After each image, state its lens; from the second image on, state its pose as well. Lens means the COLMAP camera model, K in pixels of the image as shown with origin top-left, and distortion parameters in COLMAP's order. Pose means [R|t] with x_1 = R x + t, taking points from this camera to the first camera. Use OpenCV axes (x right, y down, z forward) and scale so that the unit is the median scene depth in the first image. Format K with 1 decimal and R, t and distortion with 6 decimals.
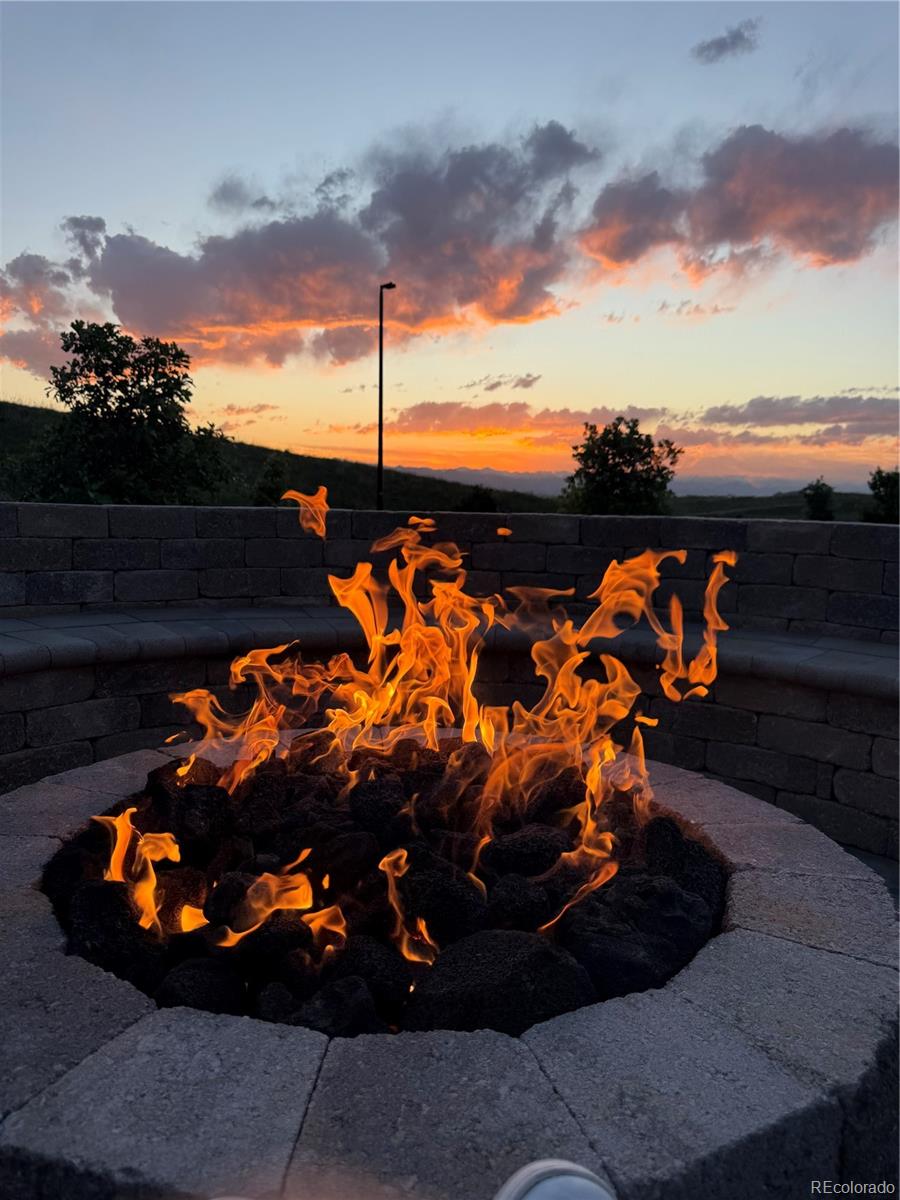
lens RADIAL K [[839.2, 0, 450.0], [0, 839.2, 600.0], [0, 0, 1]] dist [0.024295, -0.024976]
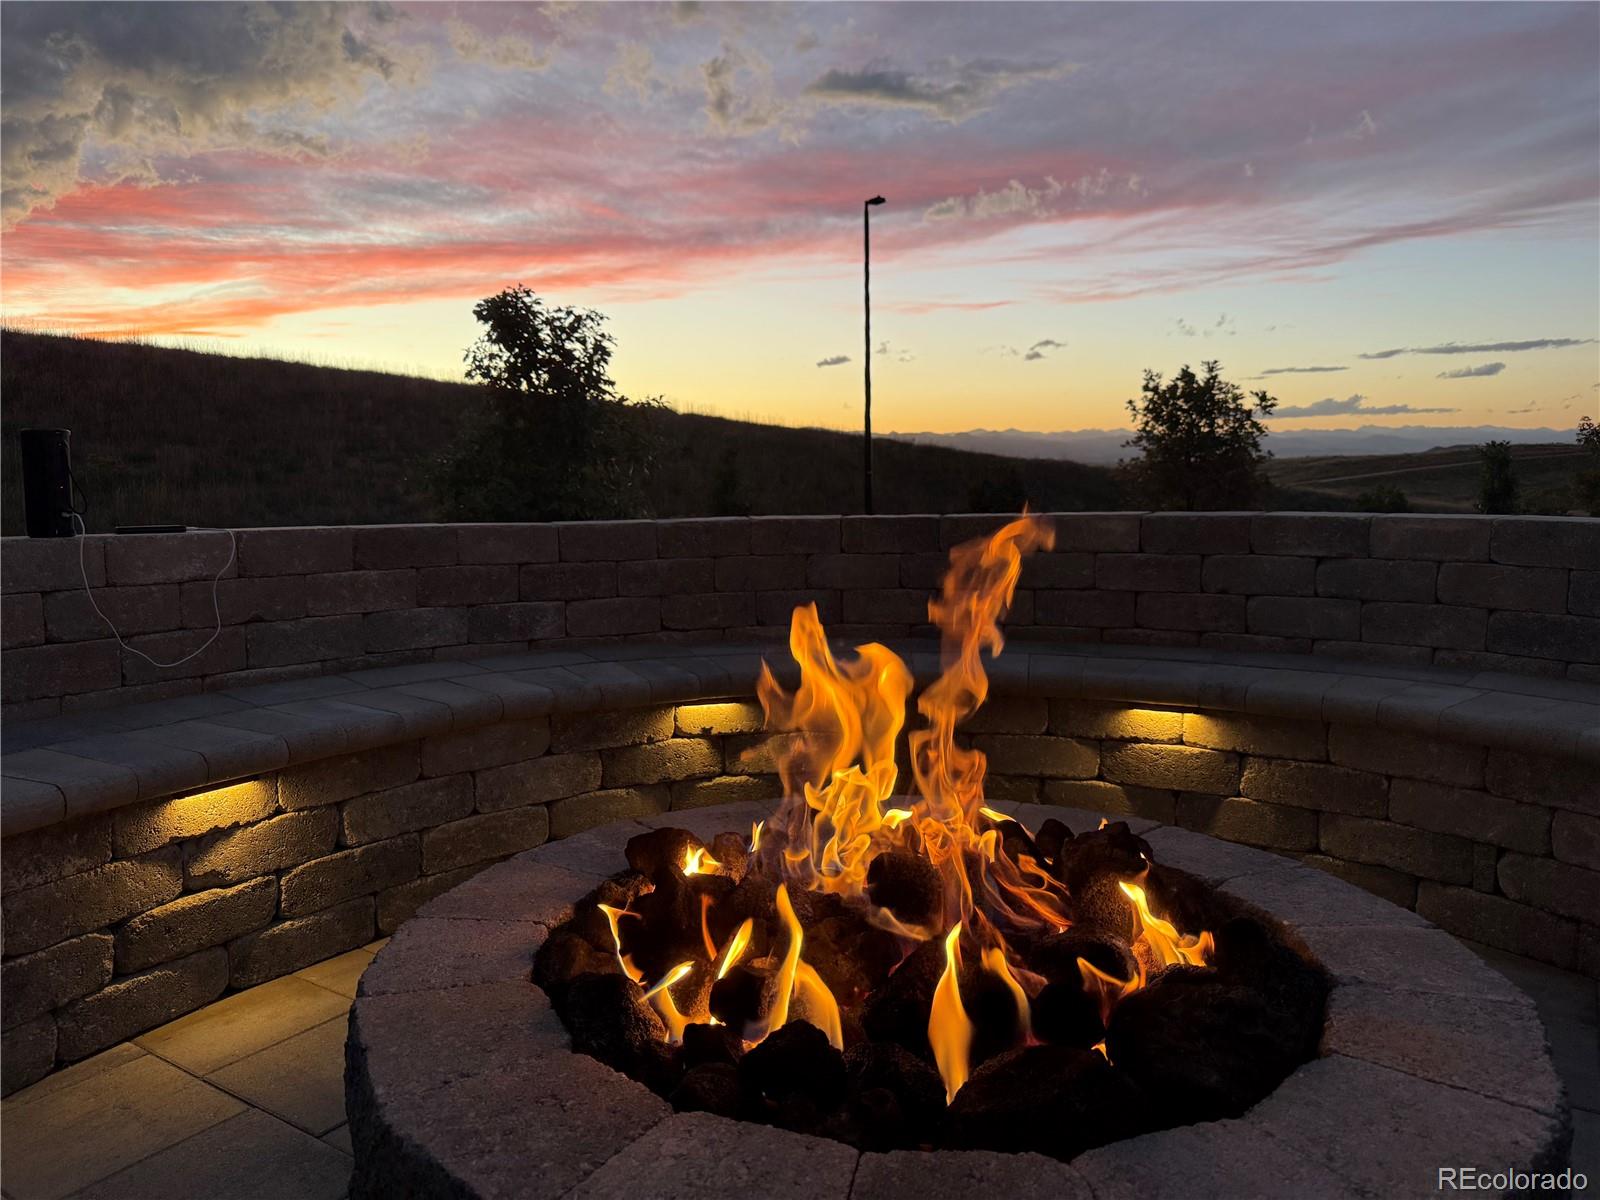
lens RADIAL K [[1118.9, 0, 796.1], [0, 1118.9, 592.0], [0, 0, 1]] dist [0.024295, -0.024976]
pose [[0.988325, -0.021542, -0.150830, -0.010167], [0.019510, 0.999698, -0.014937, -0.066090], [0.151106, 0.011820, 0.988447, -0.198764]]
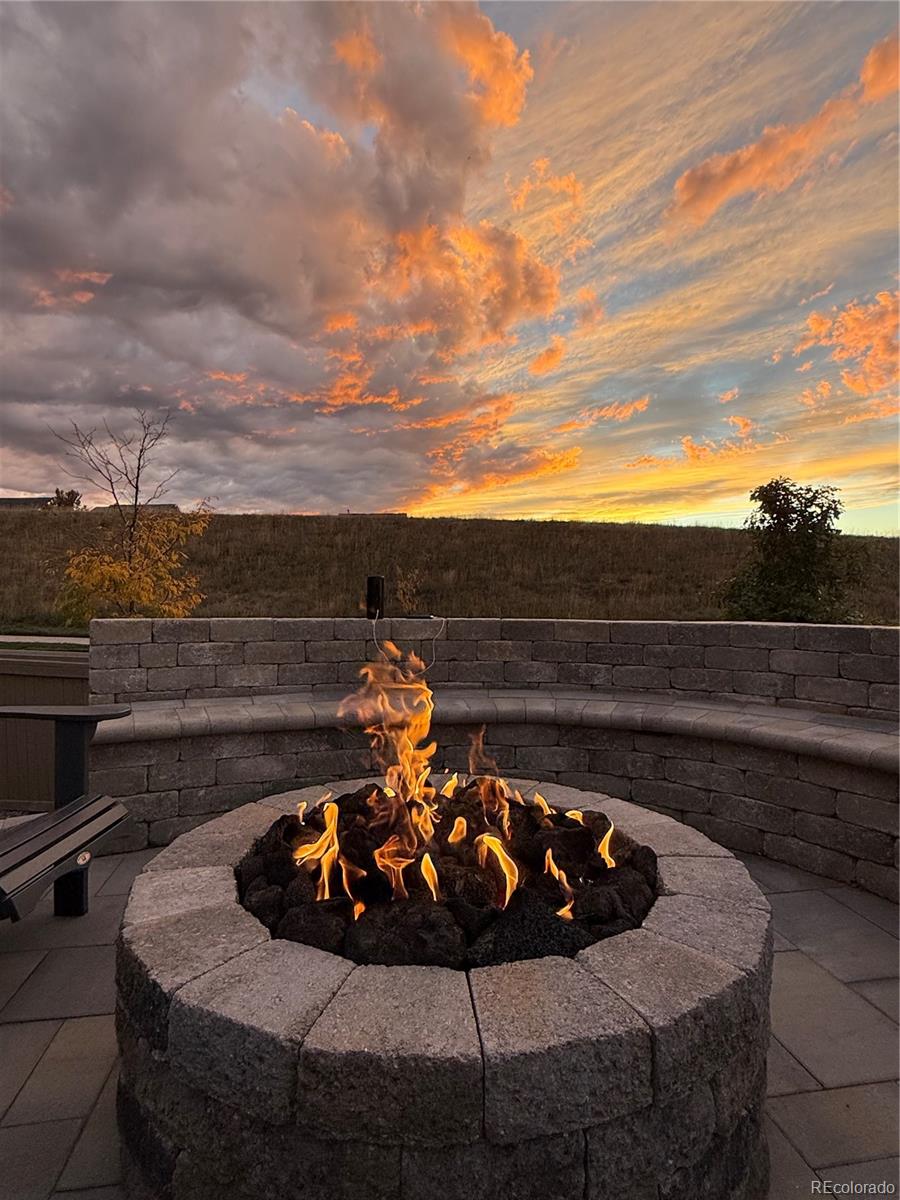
lens RADIAL K [[665.4, 0, 487.7], [0, 665.4, 598.0], [0, 0, 1]] dist [0.017305, -0.000043]
pose [[0.578363, -0.021023, -0.815508, 1.302897], [-0.076780, 0.993827, -0.080073, -0.122322], [0.812158, 0.108926, 0.573179, 0.378685]]
